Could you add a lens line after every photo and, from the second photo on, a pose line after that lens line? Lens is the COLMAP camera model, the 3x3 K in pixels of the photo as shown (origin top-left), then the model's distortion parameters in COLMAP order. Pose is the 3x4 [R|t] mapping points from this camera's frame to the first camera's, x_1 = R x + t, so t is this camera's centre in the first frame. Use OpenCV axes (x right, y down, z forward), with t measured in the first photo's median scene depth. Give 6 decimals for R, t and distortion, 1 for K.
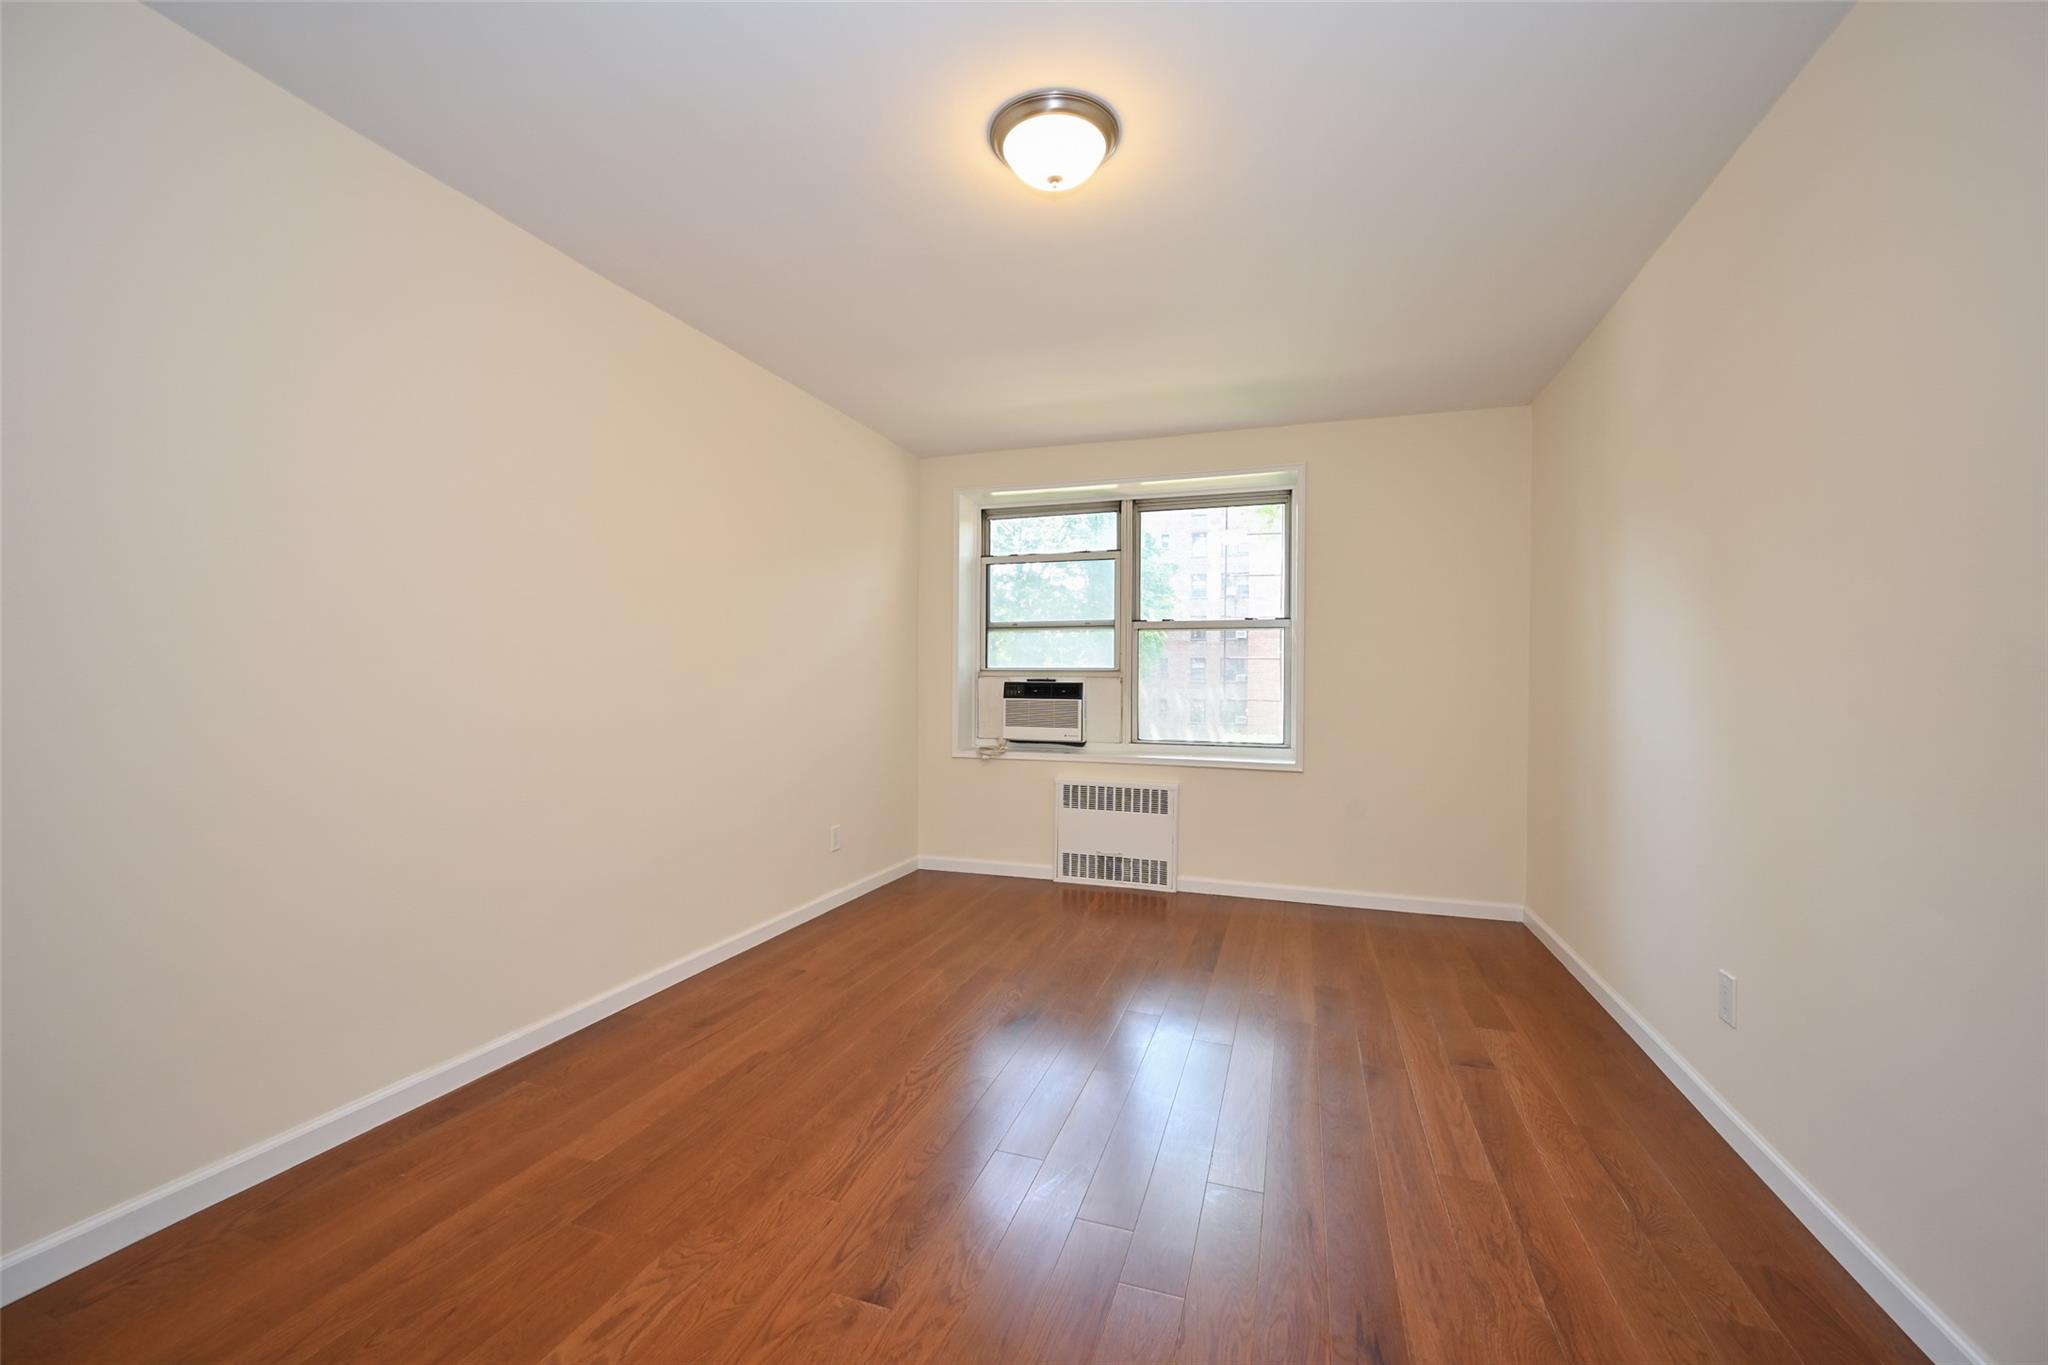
lens RADIAL K [[807.3, 0, 1025.5], [0, 807.3, 683.7], [0, 0, 1]] dist [0.001179, -0.000013]
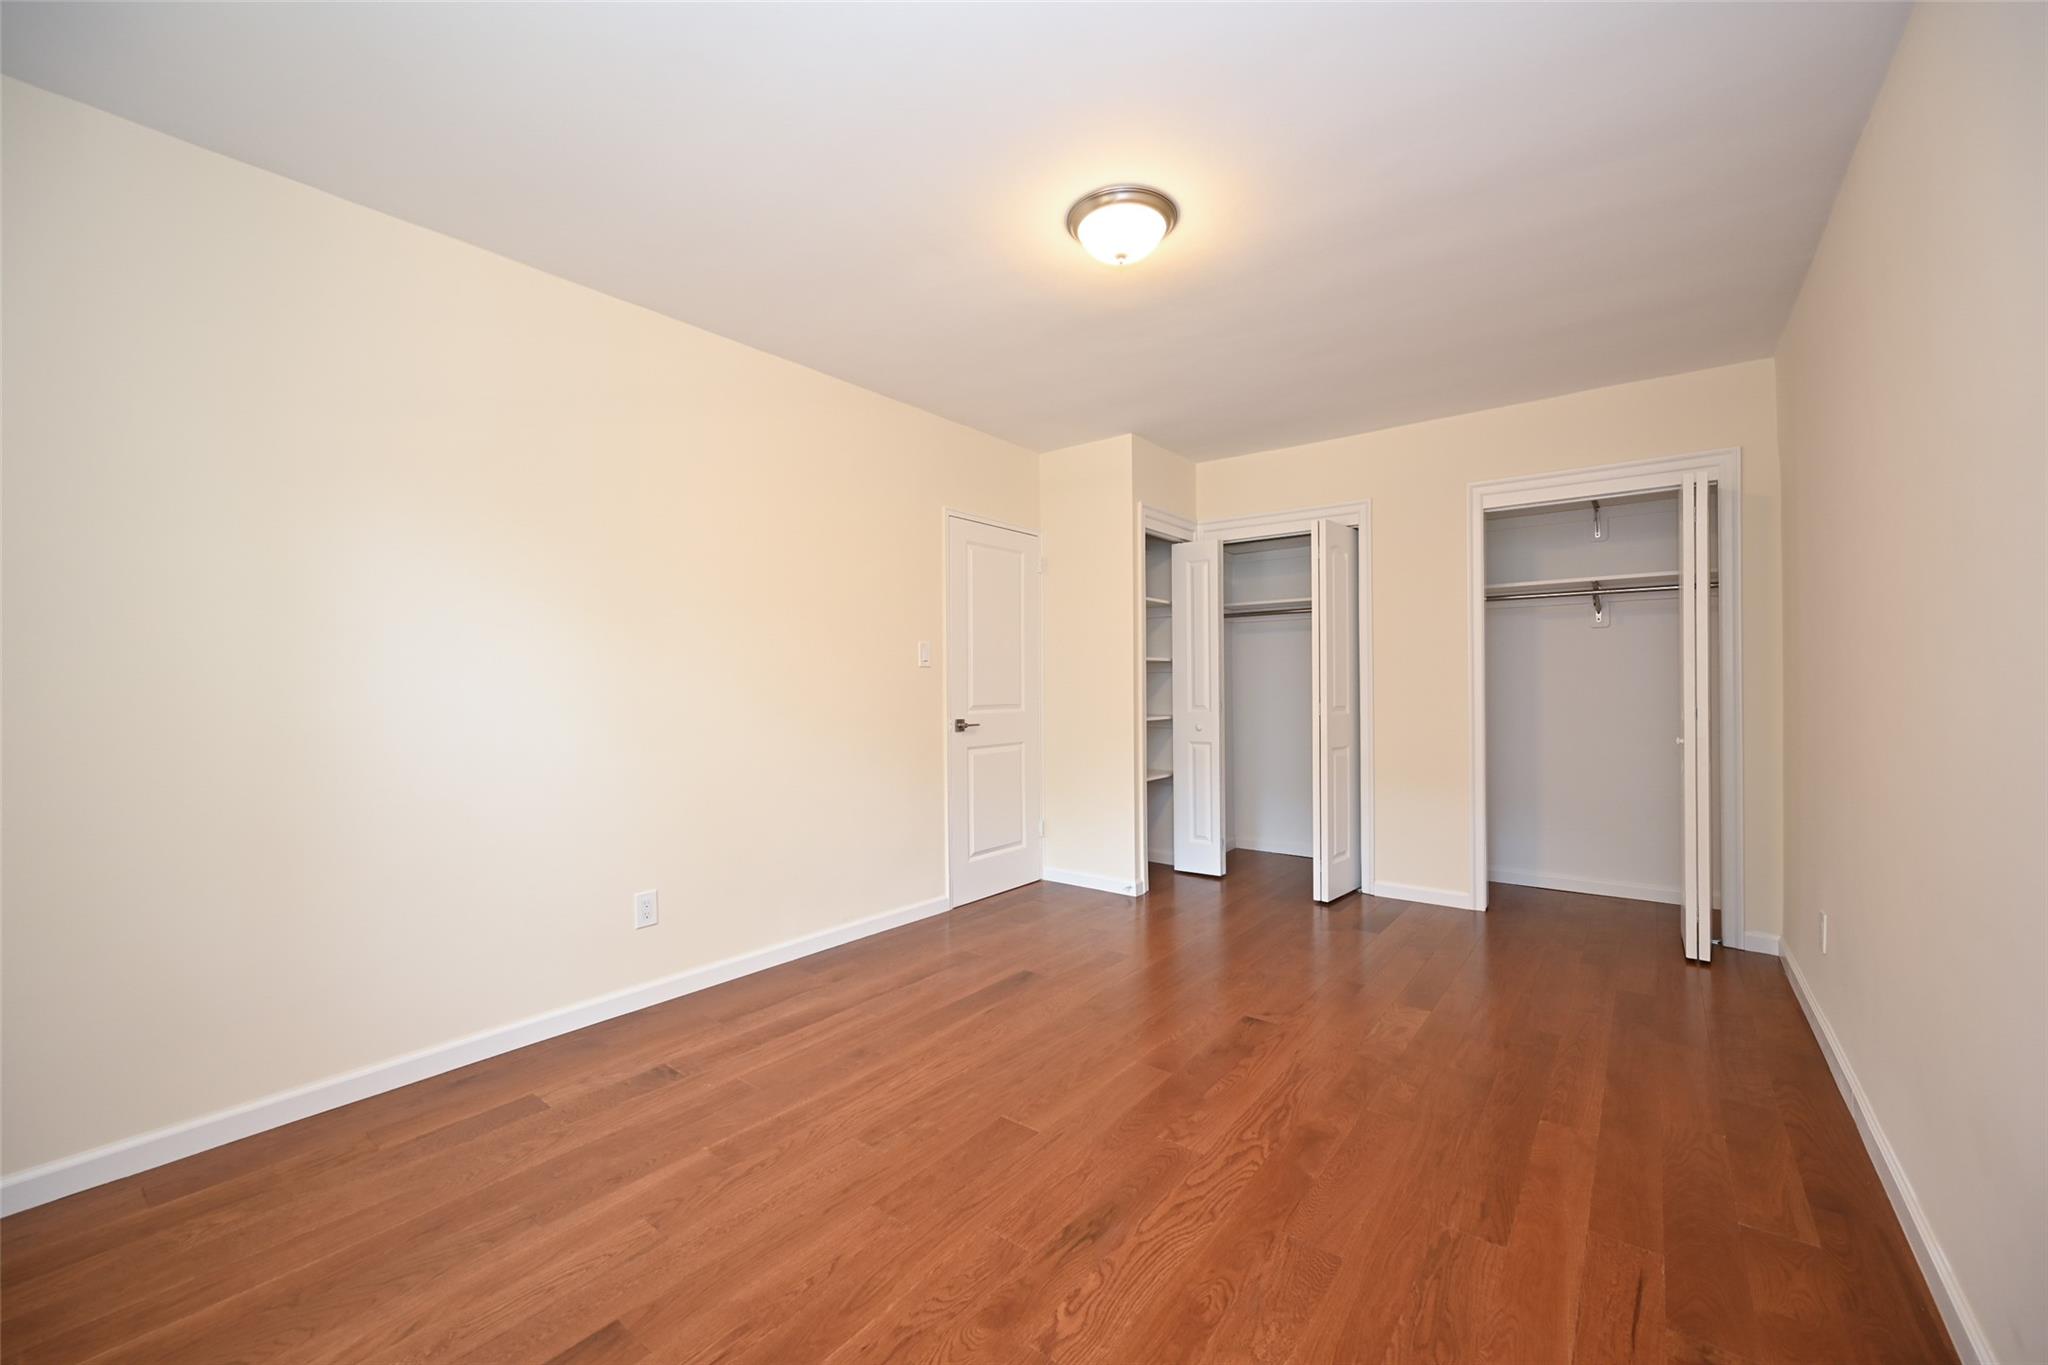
lens RADIAL K [[807.3, 0, 1025.5], [0, 807.3, 683.7], [0, 0, 1]] dist [0.001179, -0.000013]
pose [[-0.946222, 0.000207, 0.323519, -0.200774], [0.001637, 0.999990, 0.004149, -0.006842], [-0.323515, 0.004455, -0.946213, 2.019736]]
